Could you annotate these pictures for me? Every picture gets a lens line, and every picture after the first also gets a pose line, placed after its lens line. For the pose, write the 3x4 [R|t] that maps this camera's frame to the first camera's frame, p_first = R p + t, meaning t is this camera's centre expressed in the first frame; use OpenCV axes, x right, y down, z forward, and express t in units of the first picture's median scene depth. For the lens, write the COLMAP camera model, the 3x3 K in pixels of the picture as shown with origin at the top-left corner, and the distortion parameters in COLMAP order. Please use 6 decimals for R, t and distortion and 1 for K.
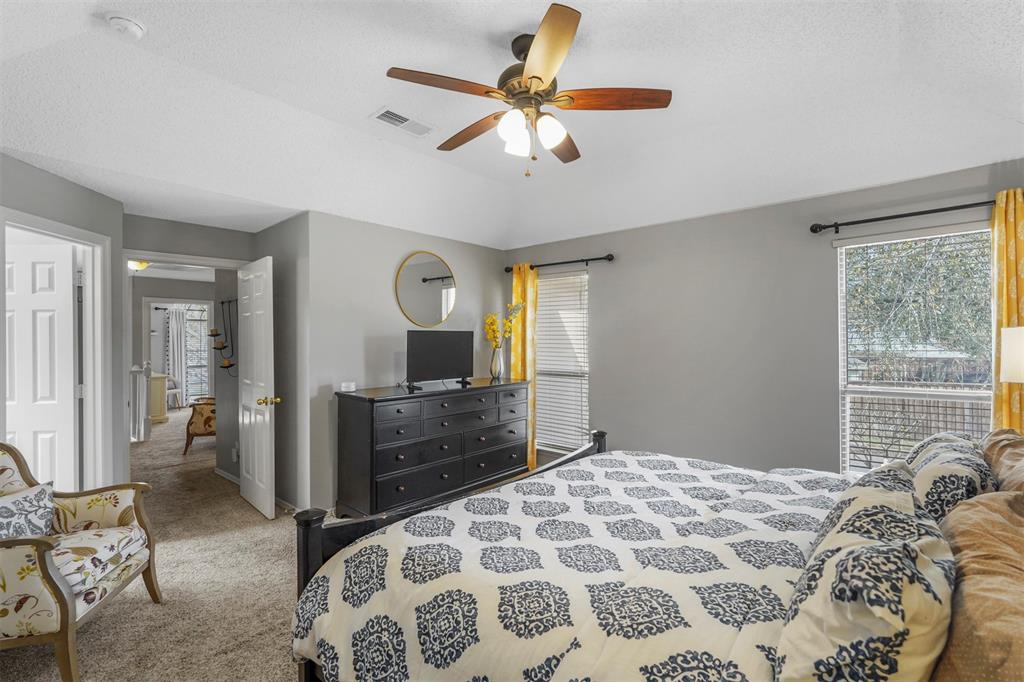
lens RADIAL K [[454.0, 0, 512.7], [0, 454.0, 344.1], [0, 0, 1]] dist [-0.013792, 0.005986]
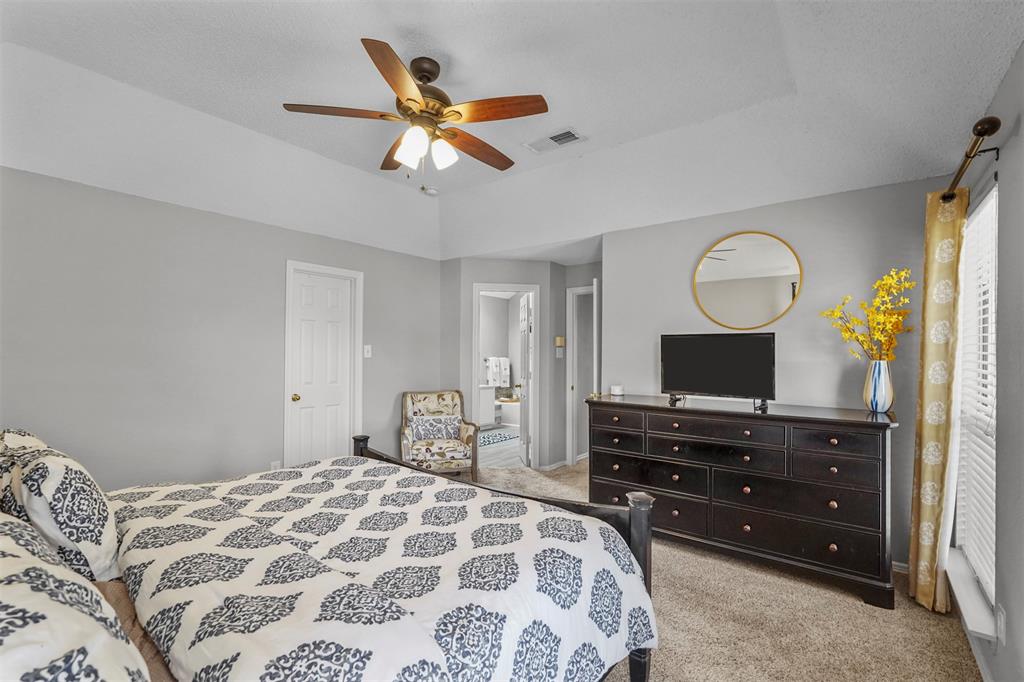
lens RADIAL K [[454.0, 0, 511.3], [0, 454.0, 346.1], [0, 0, 1]] dist [-0.013792, 0.005986]
pose [[0.066768, -0.004033, -0.997760, 0.966742], [-0.009844, 0.999941, -0.004700, -0.001511], [0.997720, 0.010135, 0.066724, 0.971451]]
